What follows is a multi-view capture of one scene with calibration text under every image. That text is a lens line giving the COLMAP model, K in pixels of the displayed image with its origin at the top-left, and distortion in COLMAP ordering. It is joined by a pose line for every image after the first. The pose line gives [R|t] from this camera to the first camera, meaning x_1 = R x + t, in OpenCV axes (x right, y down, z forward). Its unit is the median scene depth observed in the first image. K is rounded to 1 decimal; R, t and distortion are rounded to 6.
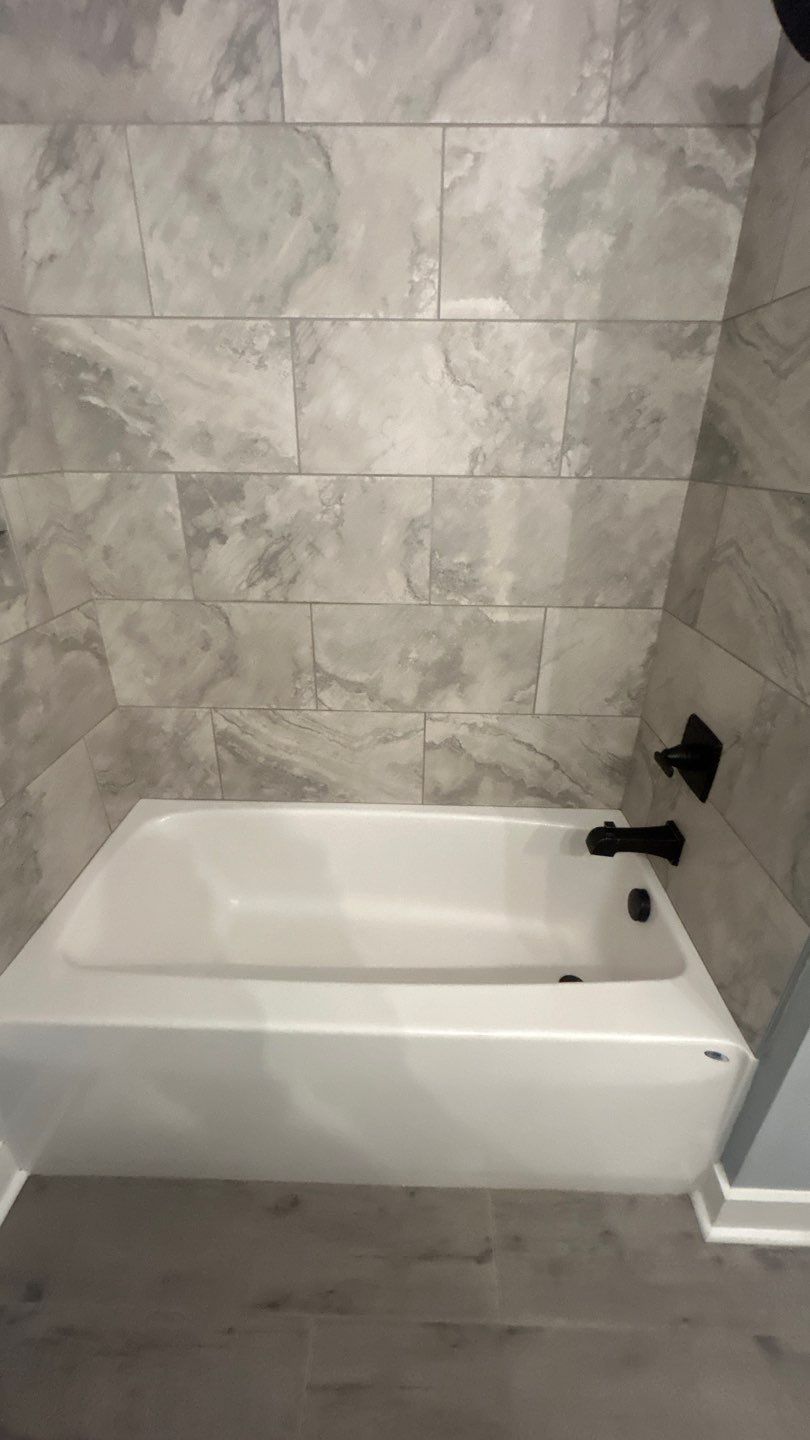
lens RADIAL K [[577.8, 0, 403.3], [0, 577.8, 718.6], [0, 0, 1]] dist [-0.002600, 0.001278]
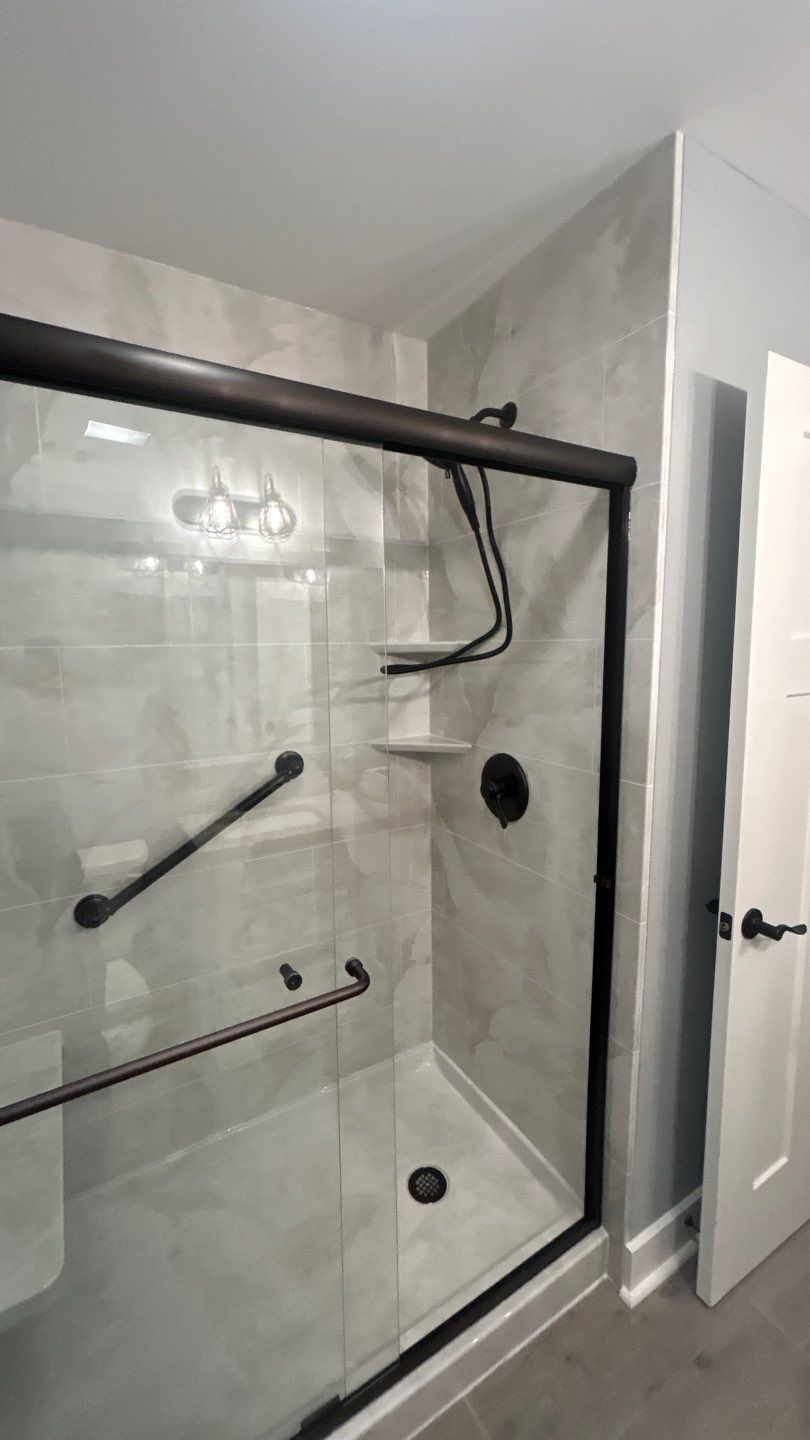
lens RADIAL K [[577.8, 0, 405.6], [0, 577.8, 719.8], [0, 0, 1]] dist [-0.002600, 0.001278]
pose [[0.845604, -0.086455, 0.526763, -0.337261], [0.247492, 0.937826, -0.243374, -0.035420], [-0.472971, 0.336167, 0.814426, -0.121482]]
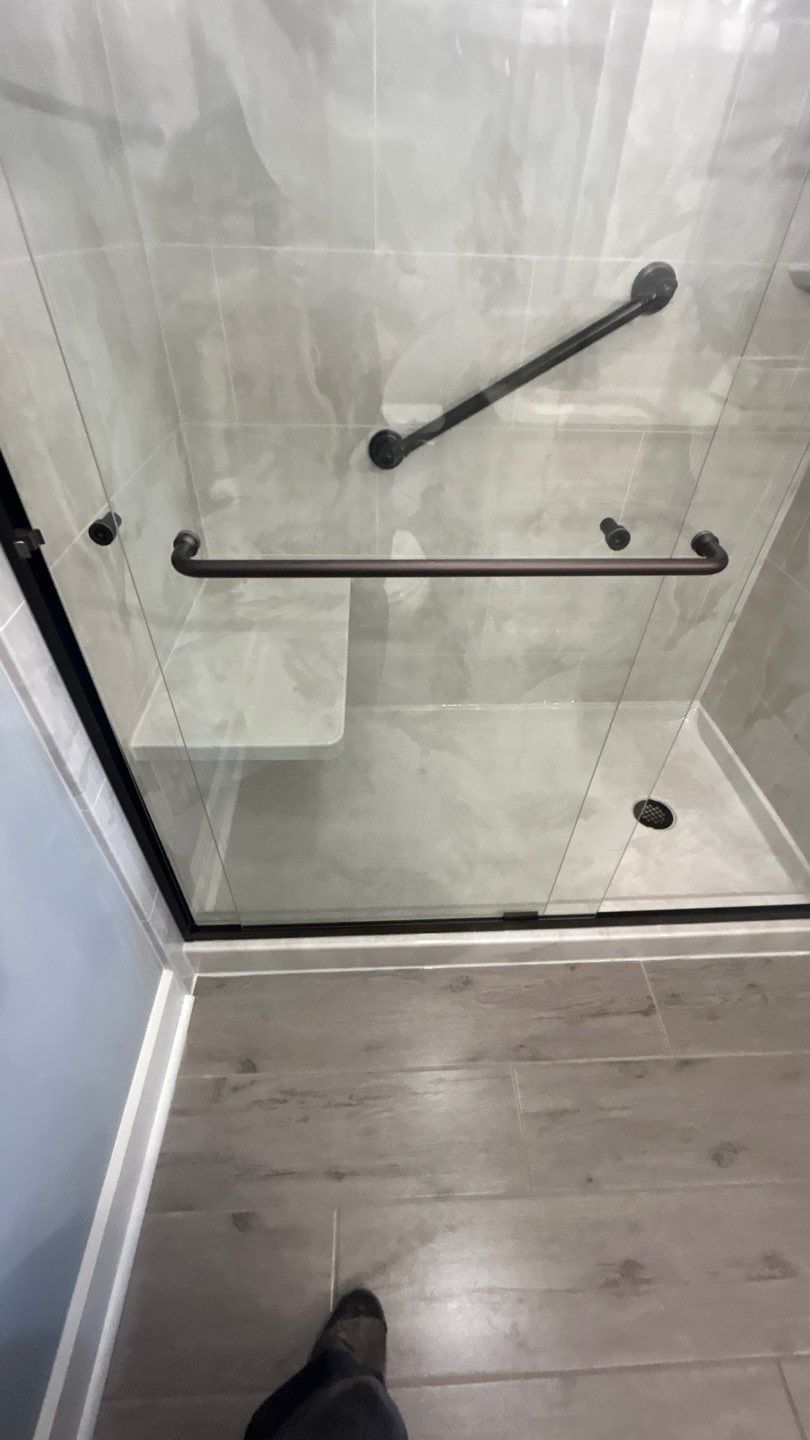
lens RADIAL K [[577.8, 0, 406.4], [0, 577.8, 719.8], [0, 0, 1]] dist [-0.002600, 0.001278]
pose [[0.997040, -0.030709, 0.070484, -0.343982], [0.010995, 0.964295, 0.264600, 0.083517], [-0.076093, -0.263042, 0.961779, 0.102247]]
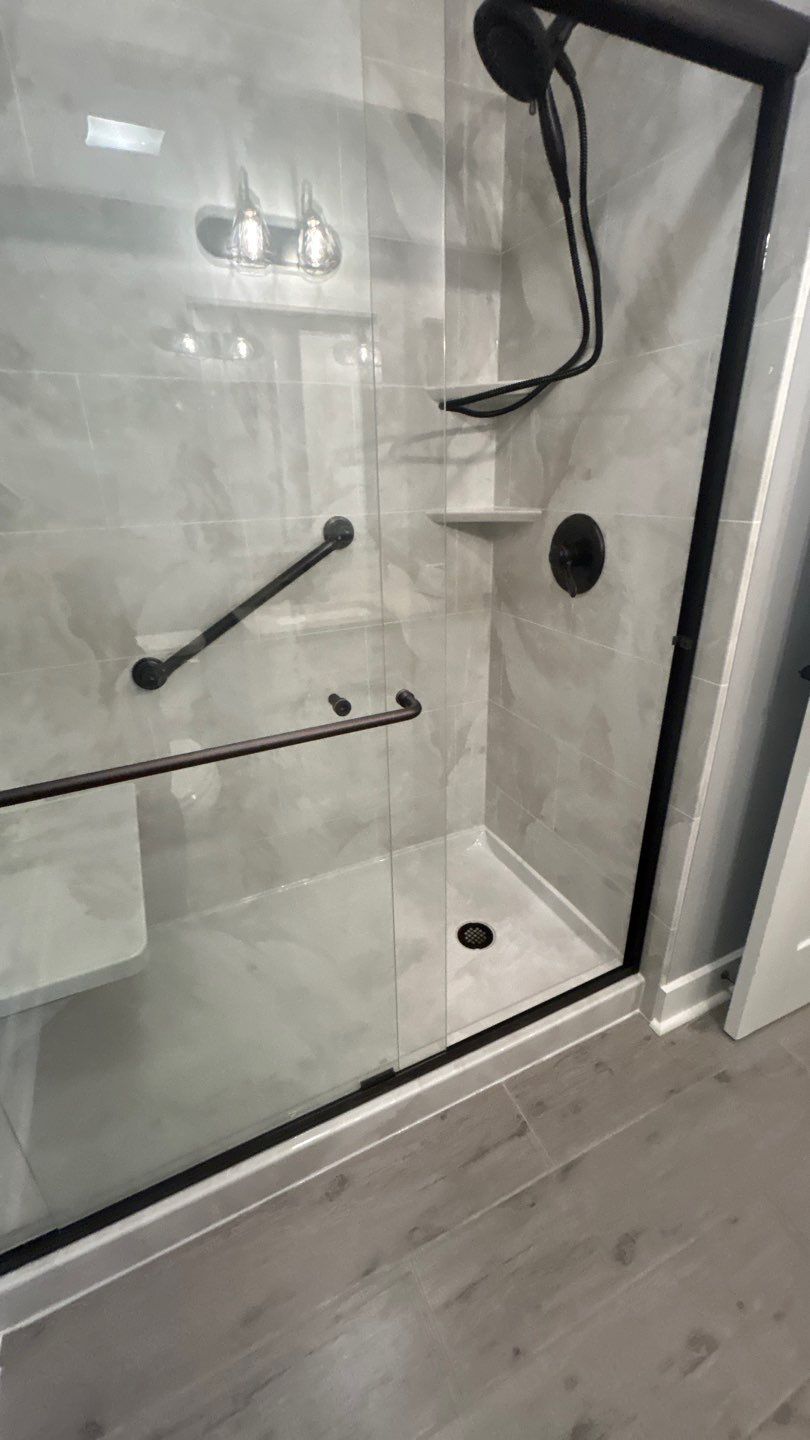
lens RADIAL K [[577.8, 0, 406.7], [0, 577.8, 720.0], [0, 0, 1]] dist [-0.002600, 0.001278]
pose [[0.893820, -0.198662, 0.402019, -0.314186], [0.221258, 0.975164, -0.010043, 0.105152], [-0.390040, 0.097926, 0.915576, -0.014449]]
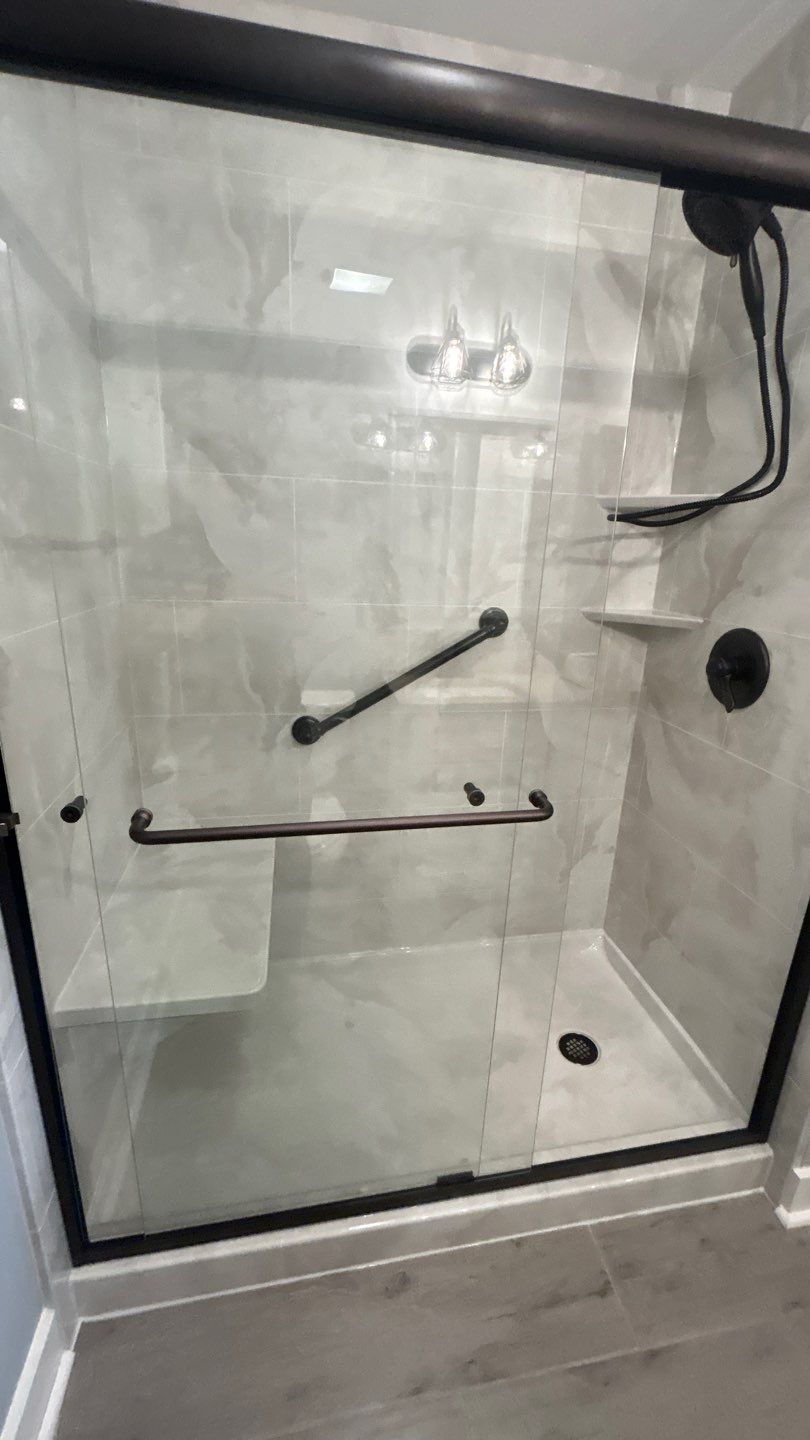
lens RADIAL K [[577.8, 0, 405.7], [0, 577.8, 719.9], [0, 0, 1]] dist [-0.002600, 0.001278]
pose [[0.978710, -0.029083, 0.203177, -0.335596], [0.060342, 0.986934, -0.149397, 0.071581], [-0.196178, 0.158476, 0.967677, -0.057518]]
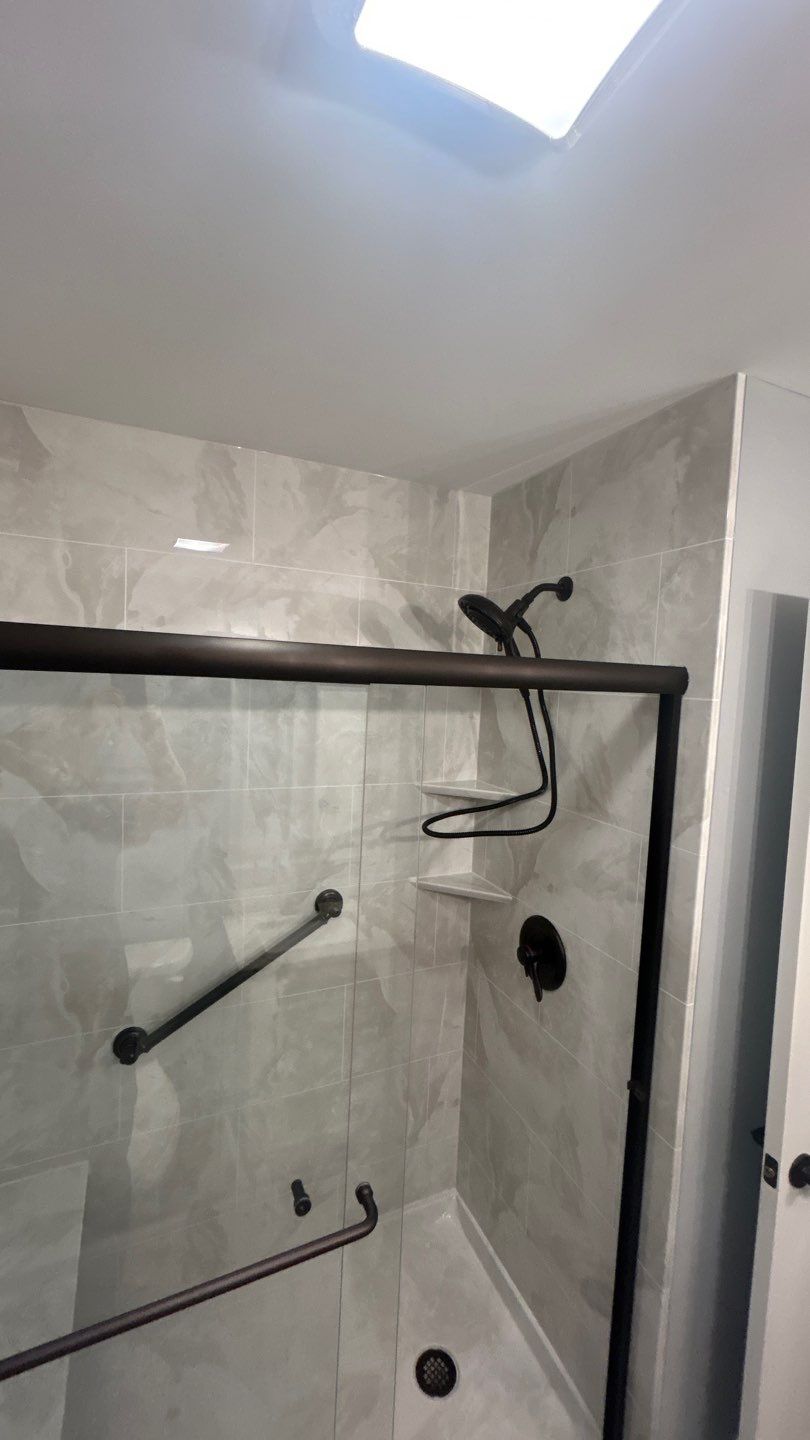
lens RADIAL K [[577.8, 0, 406.6], [0, 577.8, 719.3], [0, 0, 1]] dist [-0.002600, 0.001278]
pose [[0.898001, 0.005642, 0.439956, -0.306169], [0.154777, 0.931958, -0.327869, -0.258427], [-0.411871, 0.362522, 0.836026, -0.238435]]
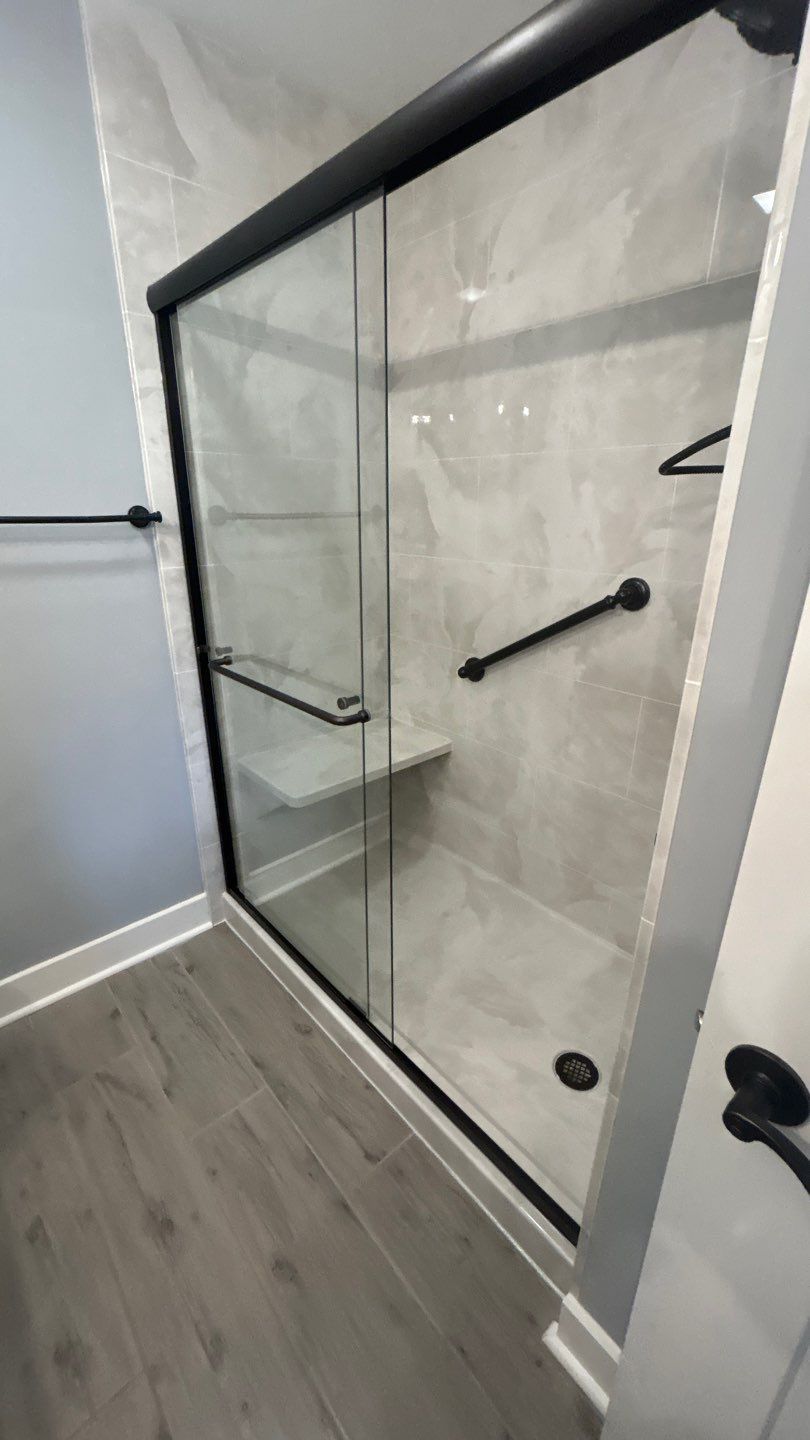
lens RADIAL K [[577.8, 0, 406.2], [0, 577.8, 718.4], [0, 0, 1]] dist [-0.002600, 0.001278]
pose [[0.687359, 0.251771, -0.681284, 0.679118], [-0.316987, 0.947939, 0.030501, 0.023374], [0.653496, 0.194993, 0.731383, 0.010222]]
